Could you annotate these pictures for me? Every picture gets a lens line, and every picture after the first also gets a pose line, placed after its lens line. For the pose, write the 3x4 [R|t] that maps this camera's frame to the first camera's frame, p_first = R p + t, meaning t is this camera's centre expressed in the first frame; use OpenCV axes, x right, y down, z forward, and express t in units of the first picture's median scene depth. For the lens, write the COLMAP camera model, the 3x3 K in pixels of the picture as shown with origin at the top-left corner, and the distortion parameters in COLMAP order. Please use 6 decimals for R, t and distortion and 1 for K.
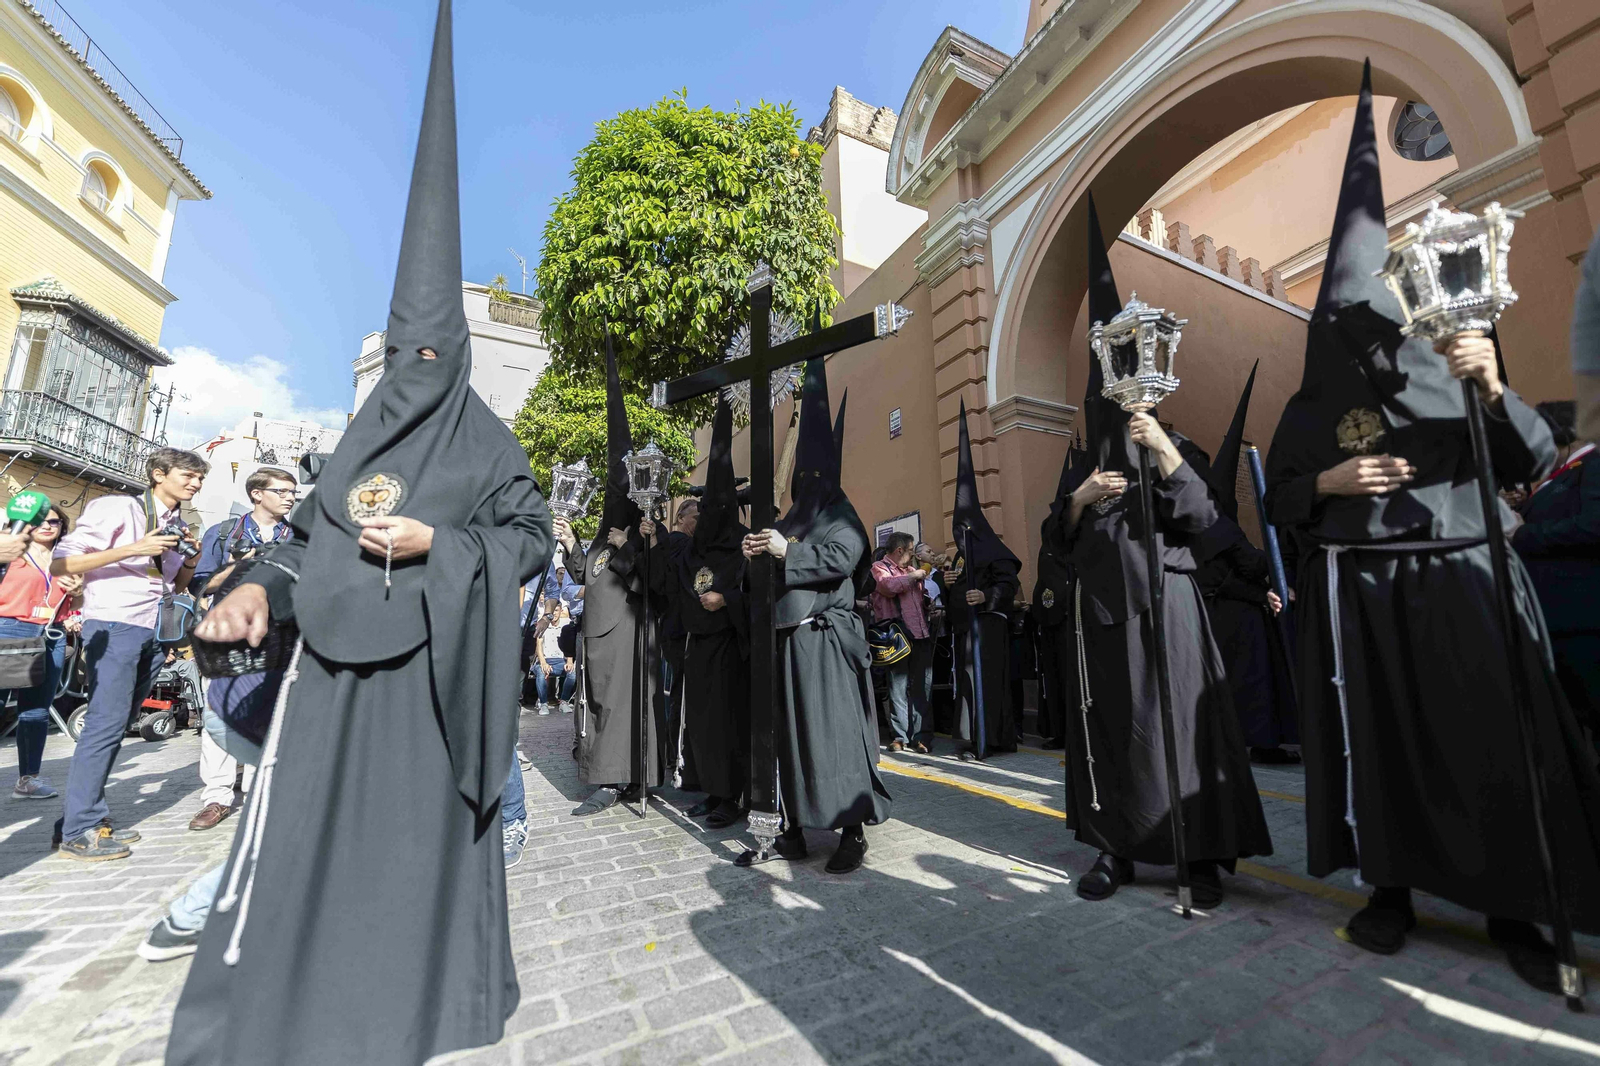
lens RADIAL K [[638.5, 0, 802.6], [0, 638.5, 531.6], [0, 0, 1]] dist [0.010883, -0.006172]
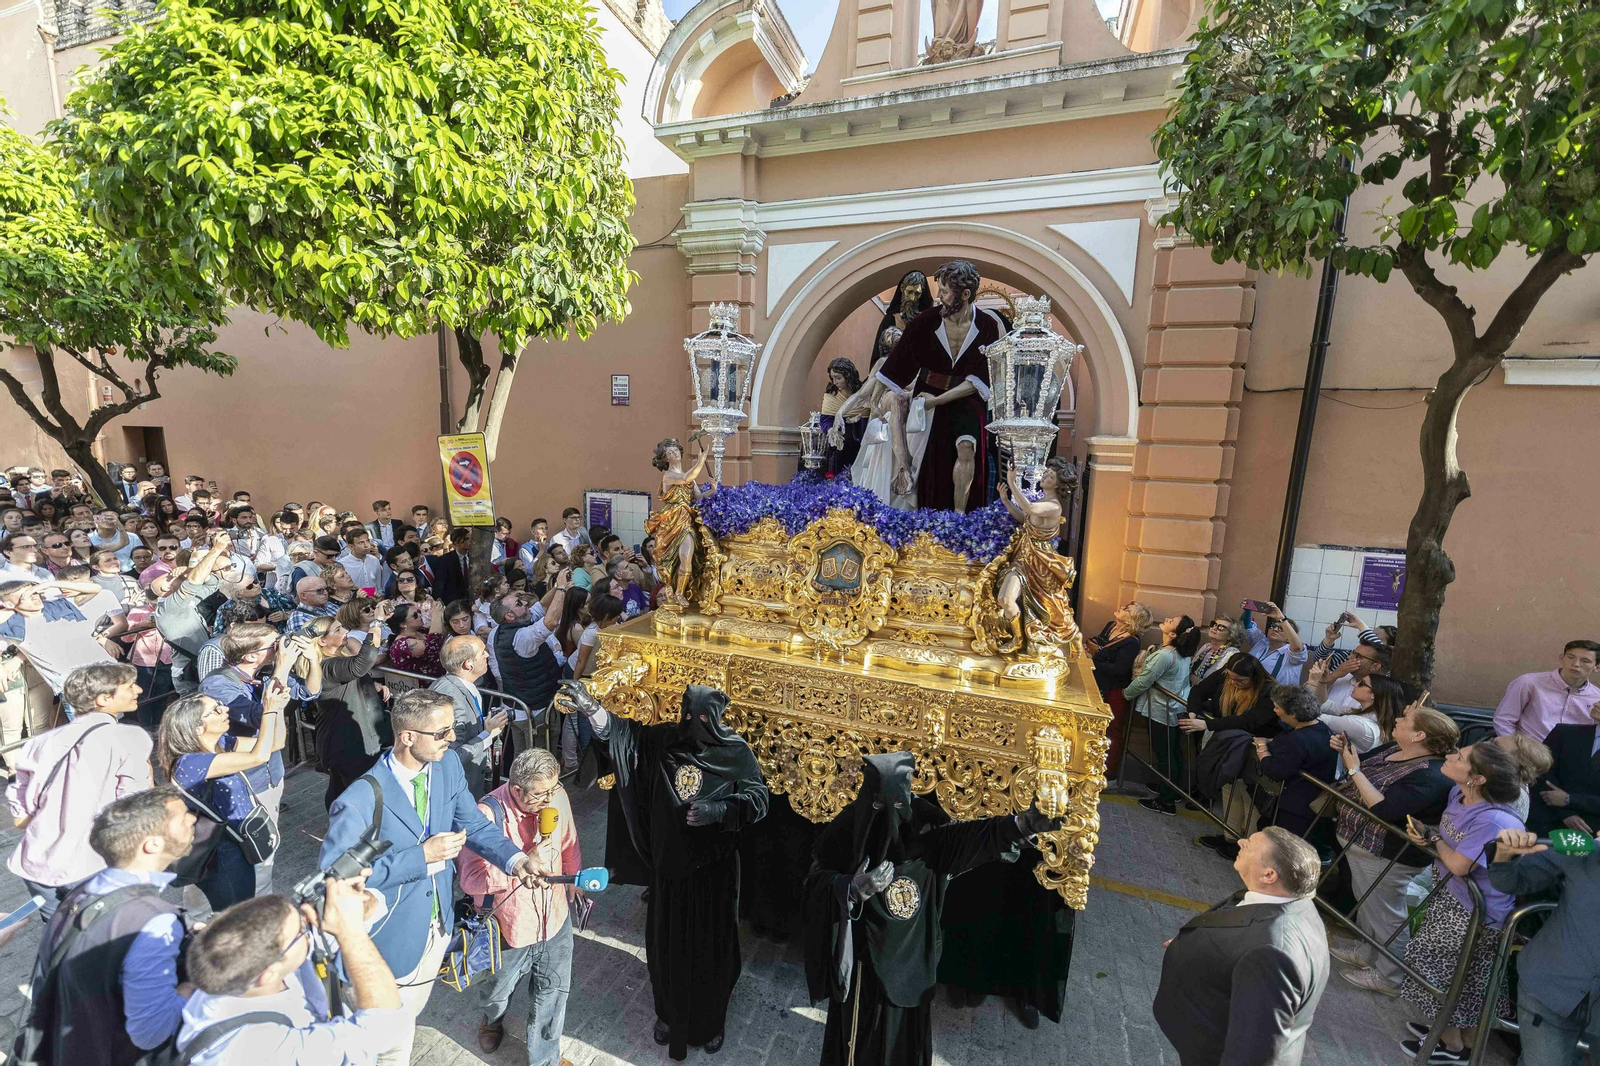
lens RADIAL K [[638.5, 0, 802.6], [0, 638.5, 531.6], [0, 0, 1]] dist [0.010883, -0.006172]
pose [[0.706921, -0.062316, 0.704542, -0.425007], [-0.170075, 0.951908, 0.254844, -0.319275], [-0.686540, -0.299980, 0.662326, 0.162821]]
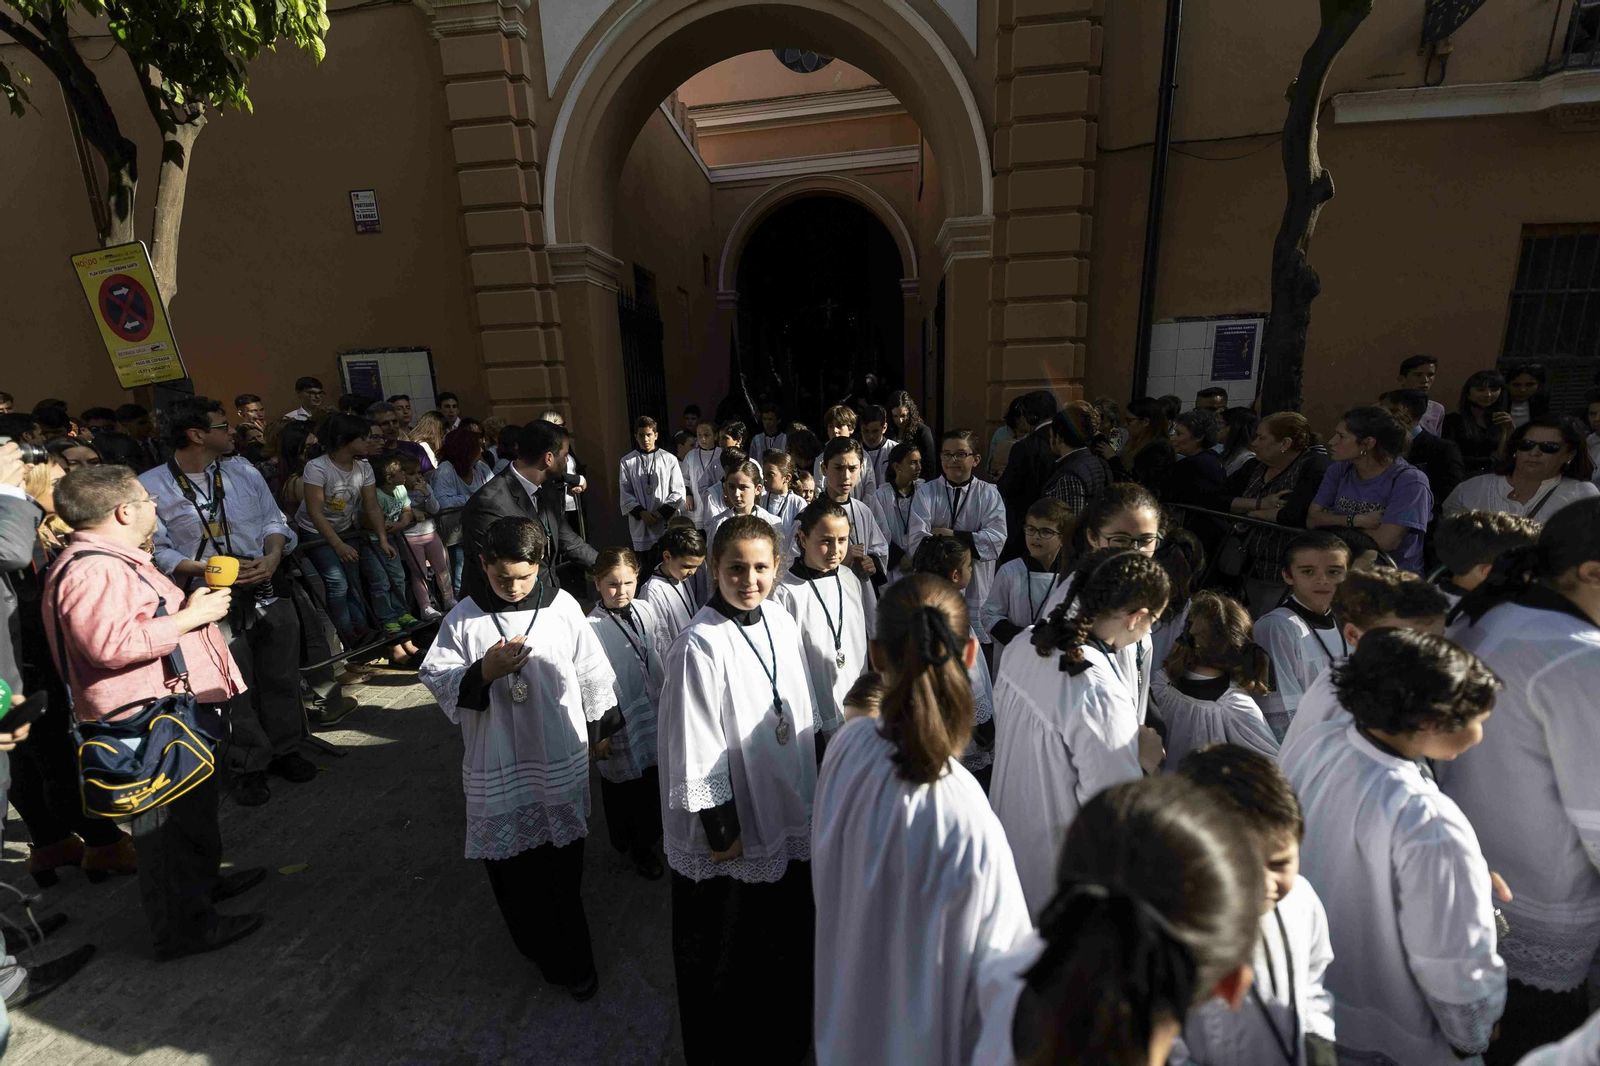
lens RADIAL K [[639.8, 0, 802.0], [0, 639.8, 532.9], [0, 0, 1]] dist [0.009802, -0.004506]
pose [[0.530131, -0.187811, 0.826855, -0.323406], [-0.122239, 0.948046, 0.293711, -0.123580], [-0.839059, -0.256779, 0.479630, 0.186938]]
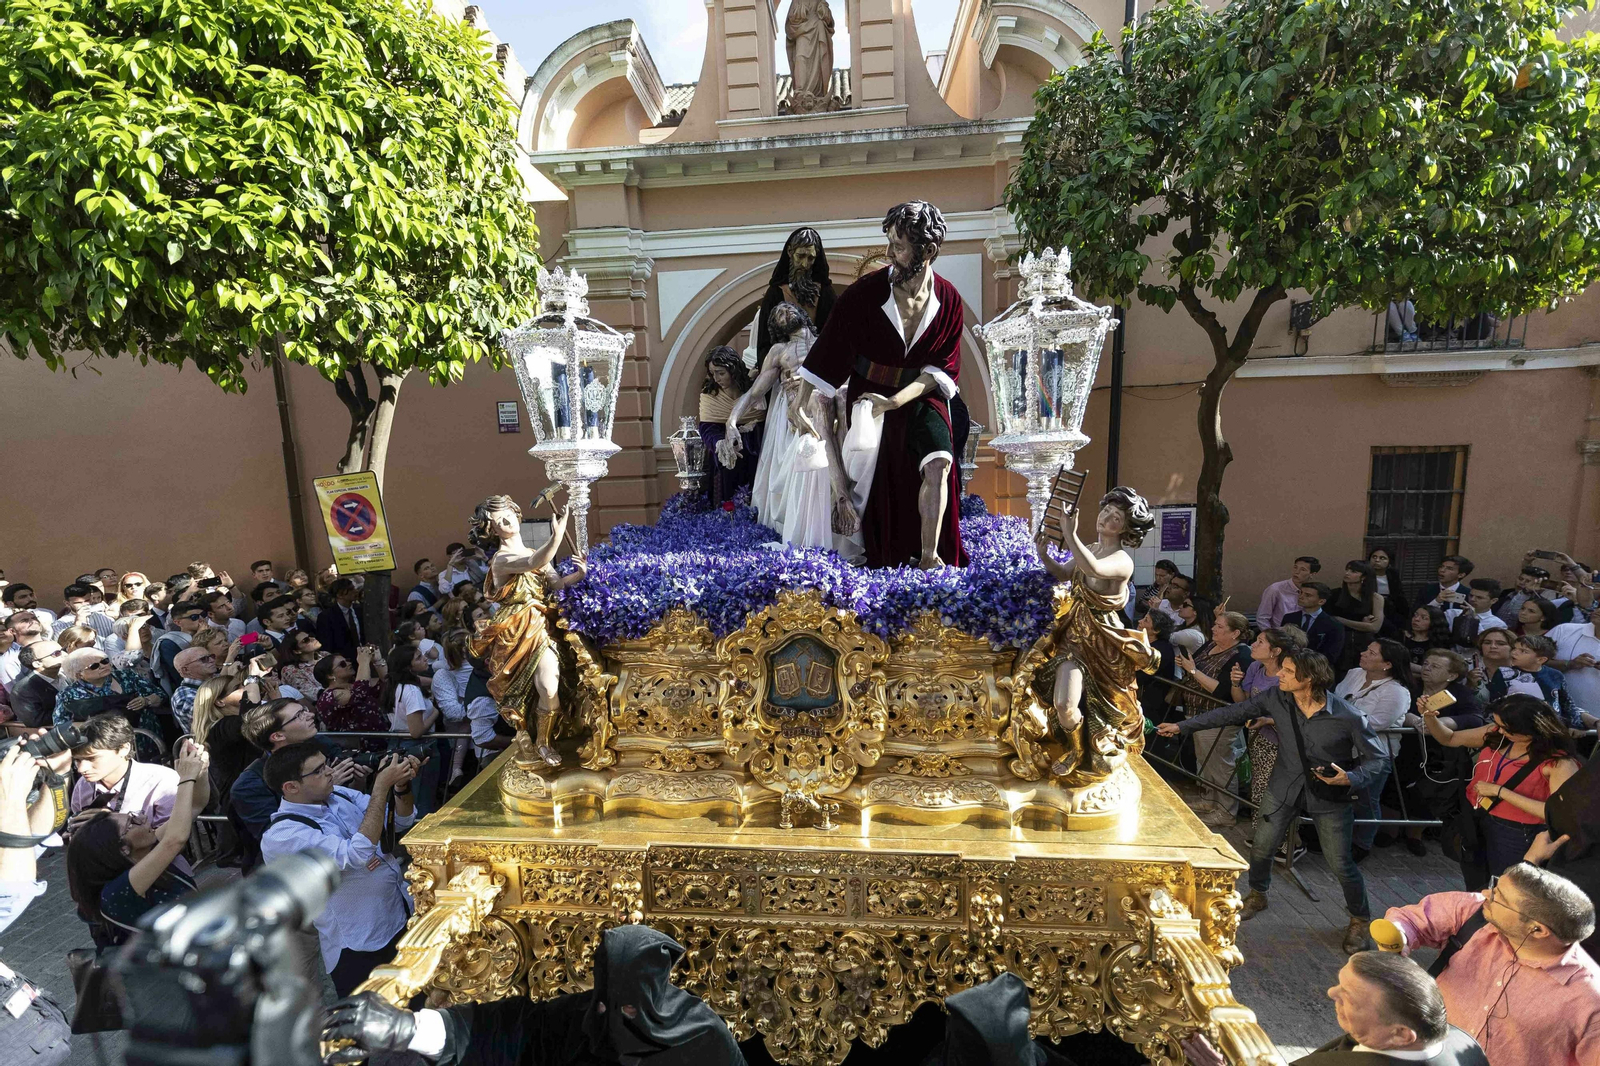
lens RADIAL K [[641.4, 0, 802.8], [0, 641.4, 532.6], [0, 0, 1]] dist [0.008121, -0.004436]
pose [[0.489319, -0.115246, 0.864457, -0.577035], [-0.127641, 0.971092, 0.201712, -0.309189], [-0.862713, -0.209041, 0.460464, 0.221876]]
